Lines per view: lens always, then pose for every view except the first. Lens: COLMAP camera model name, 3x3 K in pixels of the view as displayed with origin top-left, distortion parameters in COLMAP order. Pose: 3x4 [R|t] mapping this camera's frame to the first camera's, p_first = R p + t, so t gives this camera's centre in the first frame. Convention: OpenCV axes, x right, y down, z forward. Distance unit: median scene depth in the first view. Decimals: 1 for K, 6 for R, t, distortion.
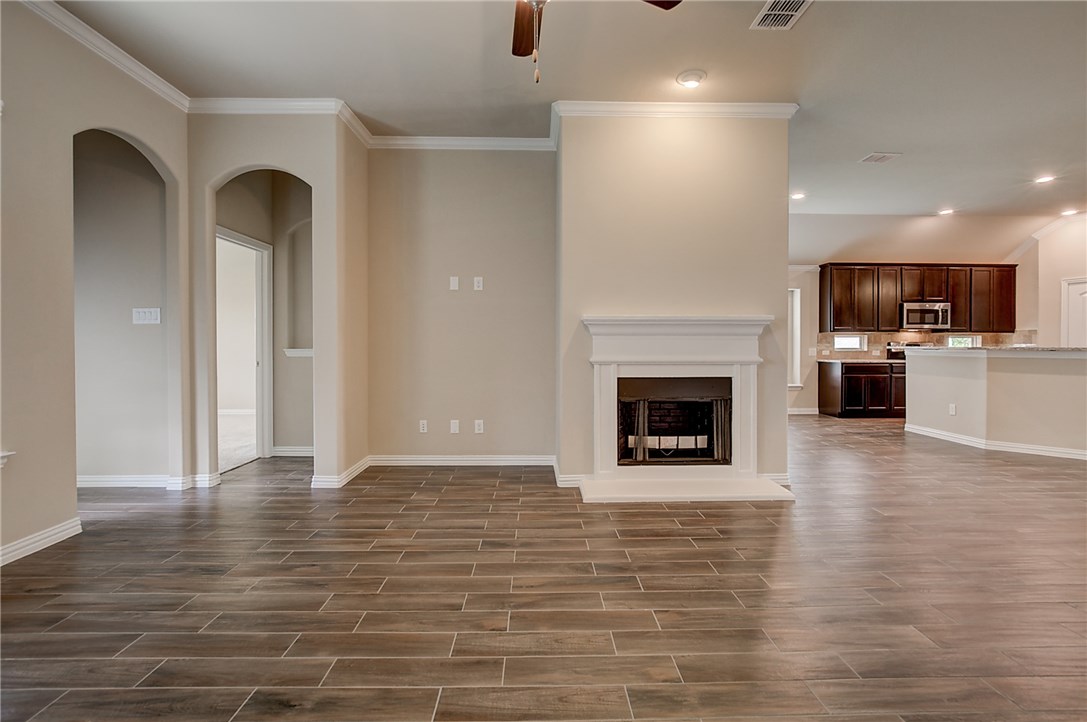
lens RADIAL K [[496.3, 0, 542.3], [0, 496.3, 348.3], [0, 0, 1]] dist [-0.017422, 0.003076]
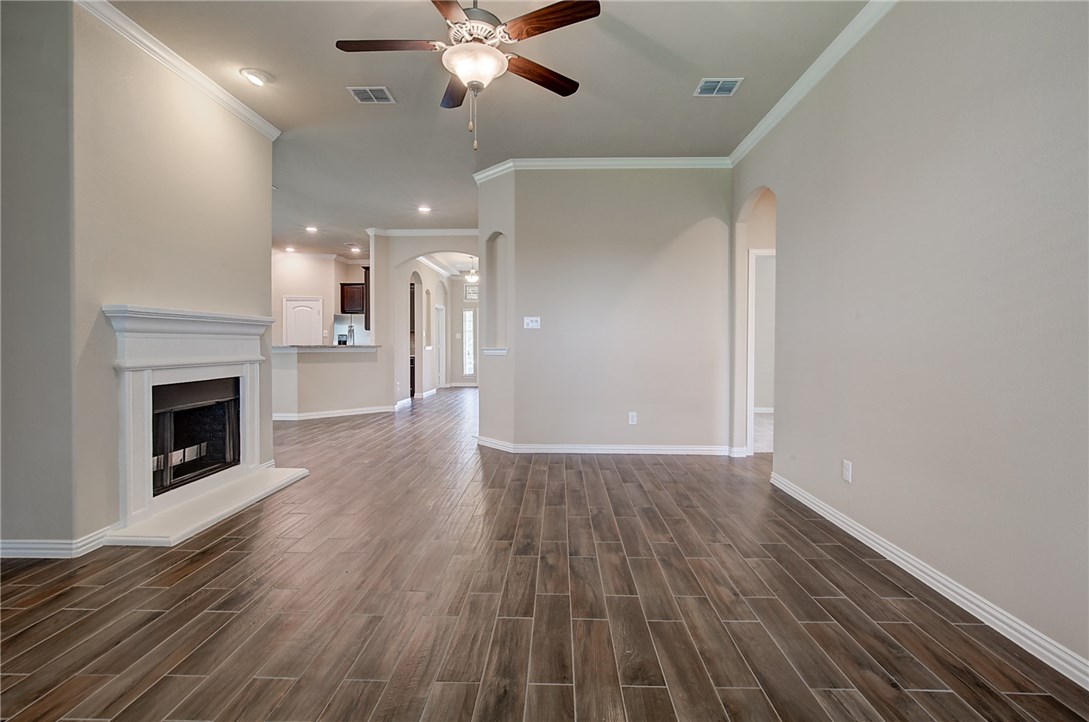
lens RADIAL K [[497.2, 0, 554.0], [0, 497.2, 353.9], [0, 0, 1]] dist [-0.017422, 0.003076]
pose [[0.033953, -0.022494, 0.999170, -0.590365], [0.005996, 0.999733, 0.022303, -0.005649], [-0.999405, 0.005234, 0.034079, 0.328041]]
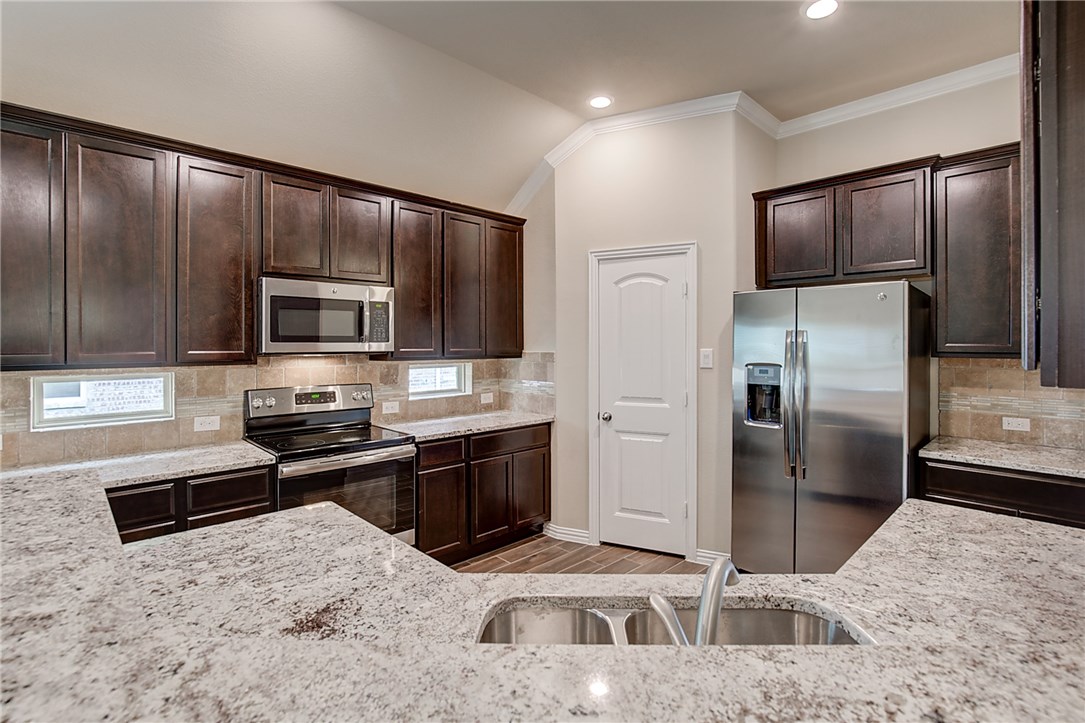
lens RADIAL K [[495.3, 0, 538.9], [0, 495.3, 347.0], [0, 0, 1]] dist [-0.017422, 0.003076]
pose [[0.737993, -0.006452, 0.674778, 1.263118], [0.011688, 0.999926, -0.003222, -0.080600], [-0.674707, 0.010265, 0.738014, 1.223155]]
